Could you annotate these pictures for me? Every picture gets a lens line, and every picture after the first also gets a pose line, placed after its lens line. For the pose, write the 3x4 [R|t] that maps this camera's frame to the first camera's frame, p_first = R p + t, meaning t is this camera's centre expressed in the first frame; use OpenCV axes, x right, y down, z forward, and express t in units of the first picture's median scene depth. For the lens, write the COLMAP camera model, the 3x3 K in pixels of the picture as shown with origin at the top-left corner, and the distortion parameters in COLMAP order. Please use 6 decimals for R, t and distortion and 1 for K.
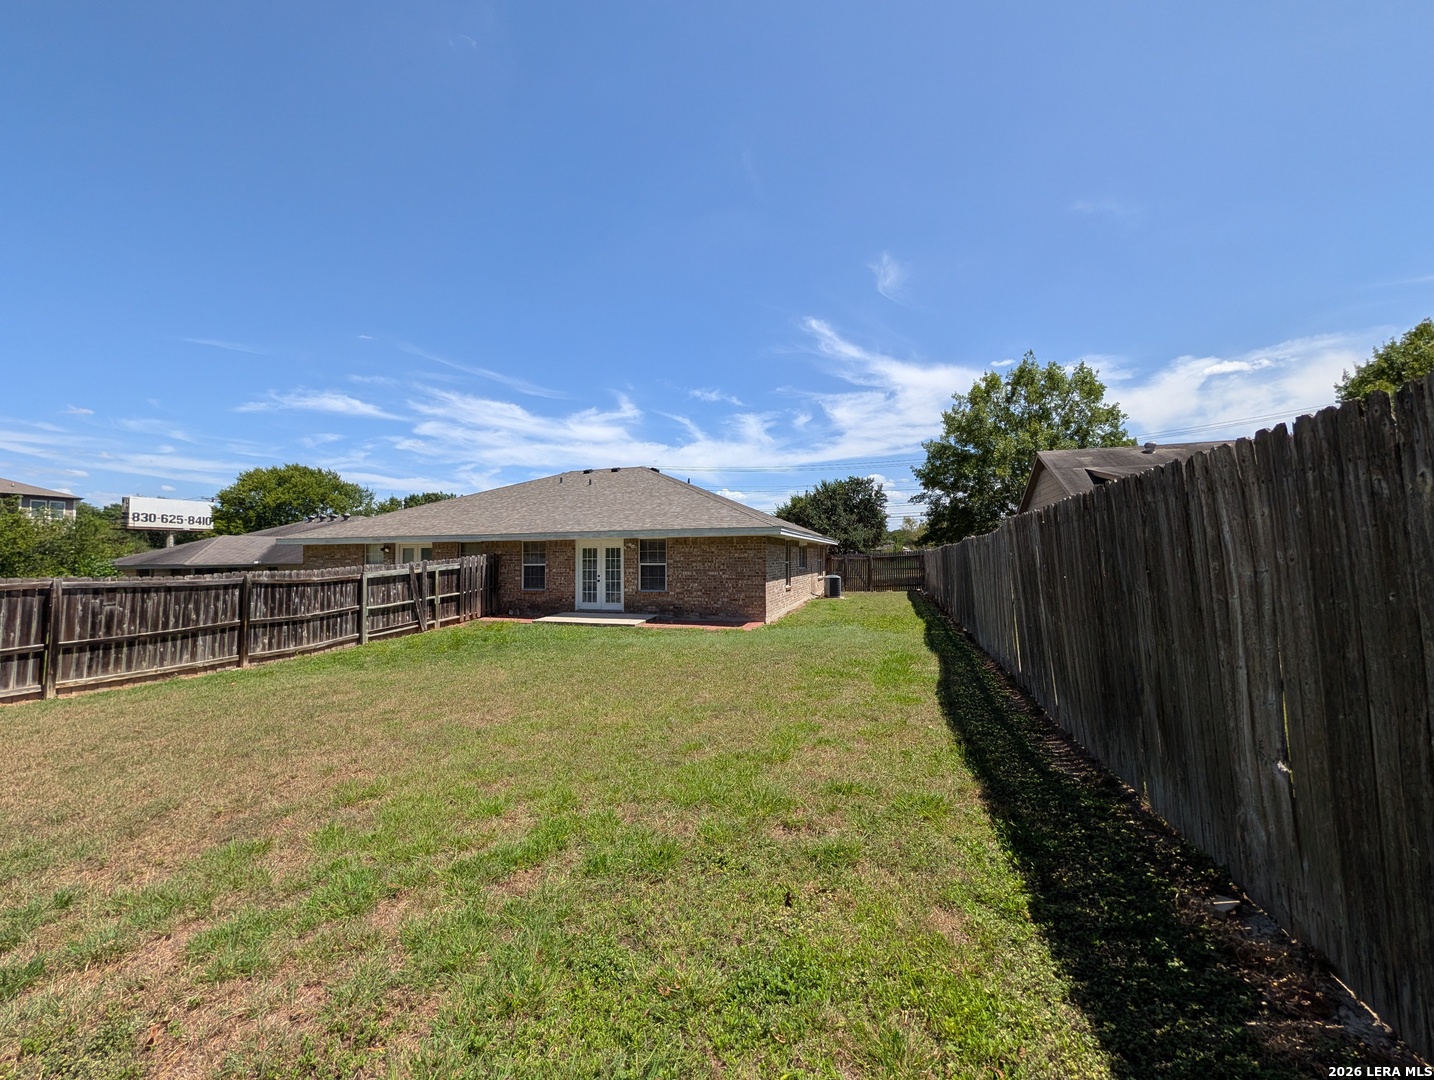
lens RADIAL K [[499.3, 0, 717.0], [0, 499.3, 540.0], [0, 0, 1]] dist [0.000155, 0.000005]
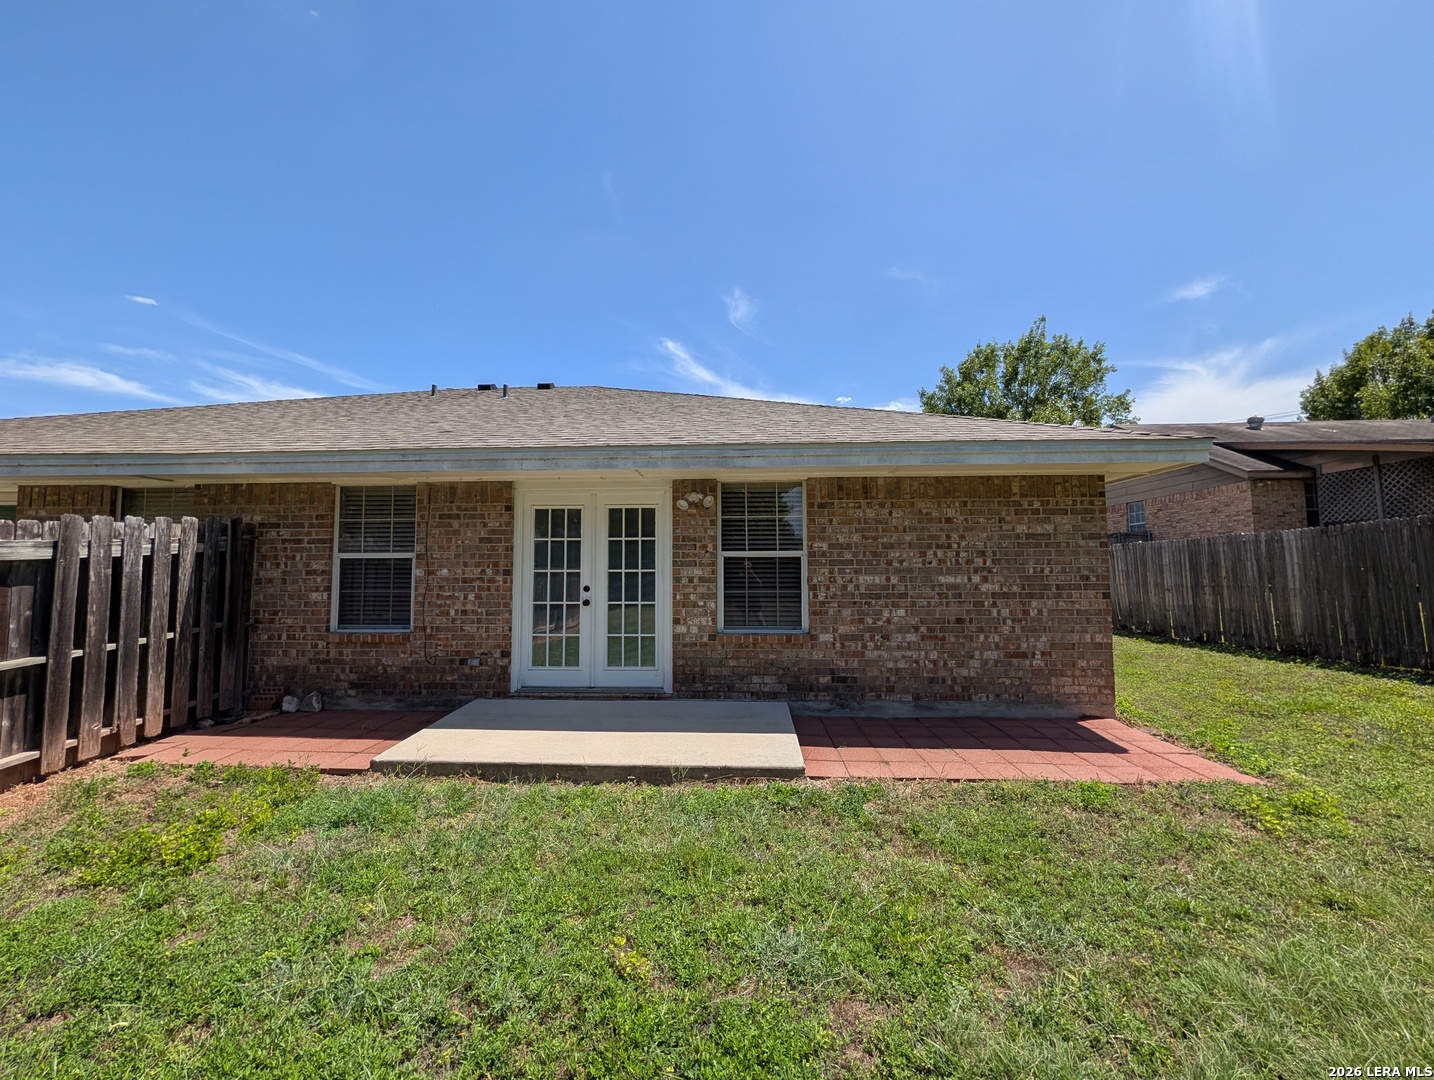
lens RADIAL K [[520.2, 0, 717.0], [0, 520.2, 540.0], [0, 0, 1]] dist [-0.008895, -0.000047]
pose [[0.968004, 0.019861, 0.250148, -0.242090], [-0.013838, 0.999571, -0.025813, 0.046692], [-0.250554, 0.021525, 0.967863, 0.633661]]
